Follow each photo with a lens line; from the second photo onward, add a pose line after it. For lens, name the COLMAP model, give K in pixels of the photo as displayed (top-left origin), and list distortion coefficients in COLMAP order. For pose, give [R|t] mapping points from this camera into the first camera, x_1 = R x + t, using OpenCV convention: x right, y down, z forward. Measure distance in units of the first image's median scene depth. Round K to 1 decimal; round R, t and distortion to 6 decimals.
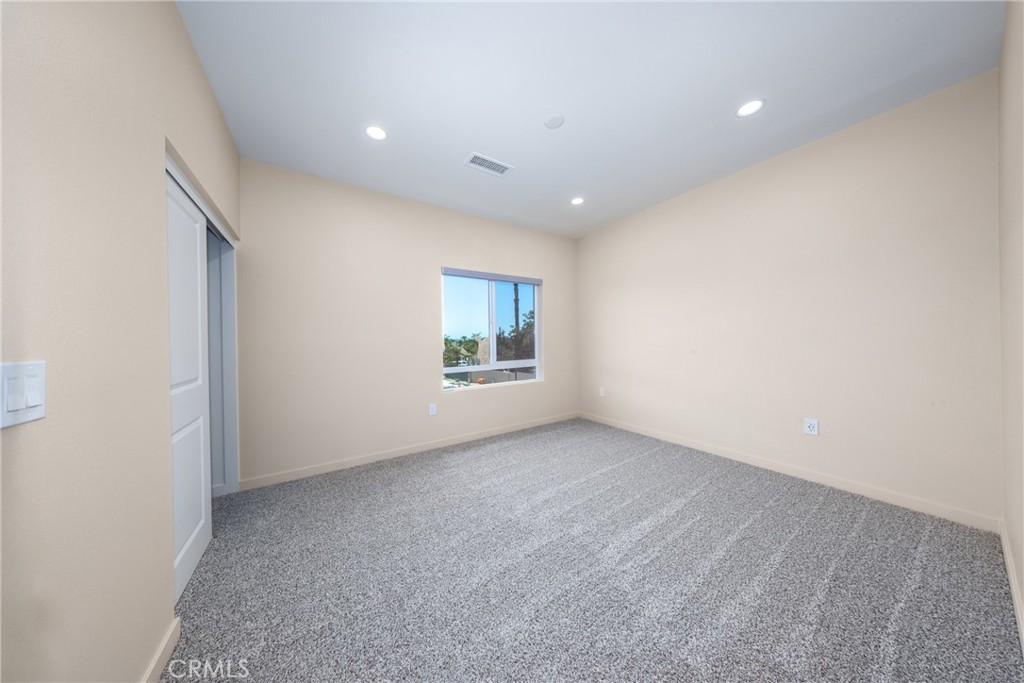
lens RADIAL K [[298.9, 0, 510.4], [0, 298.9, 337.7], [0, 0, 1]] dist [-0.000002, -0.000018]
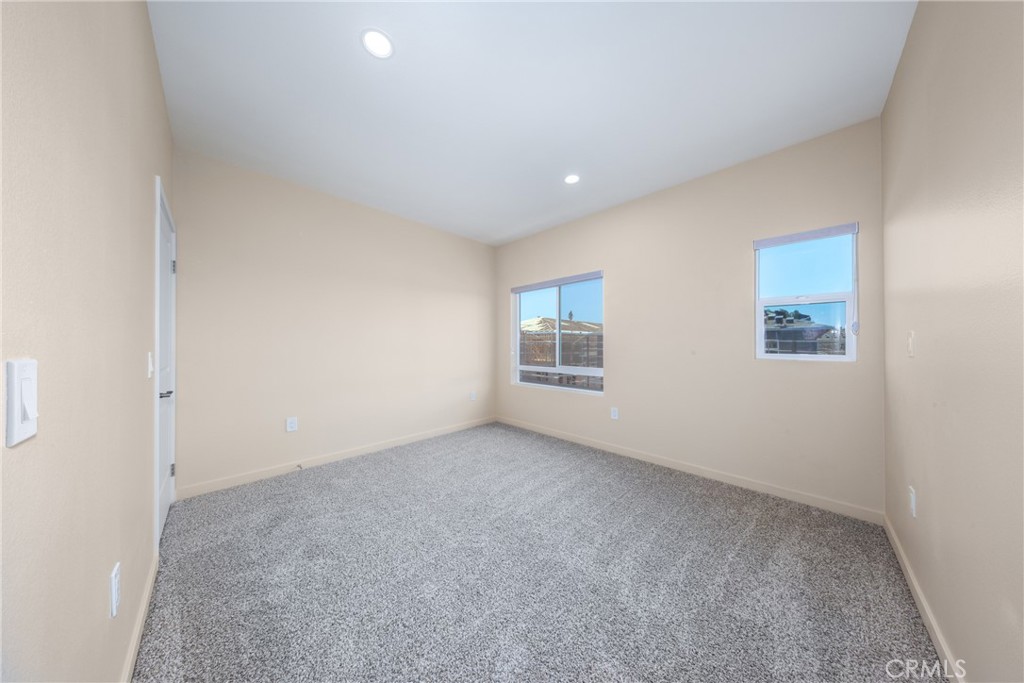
lens RADIAL K [[298.9, 0, 510.4], [0, 298.9, 337.7], [0, 0, 1]] dist [-0.000002, -0.000018]
pose [[0.204077, -0.006569, -0.978933, 0.945508], [-0.007795, 0.999935, -0.008335, -0.003548], [0.978924, 0.009332, 0.204013, 0.657415]]
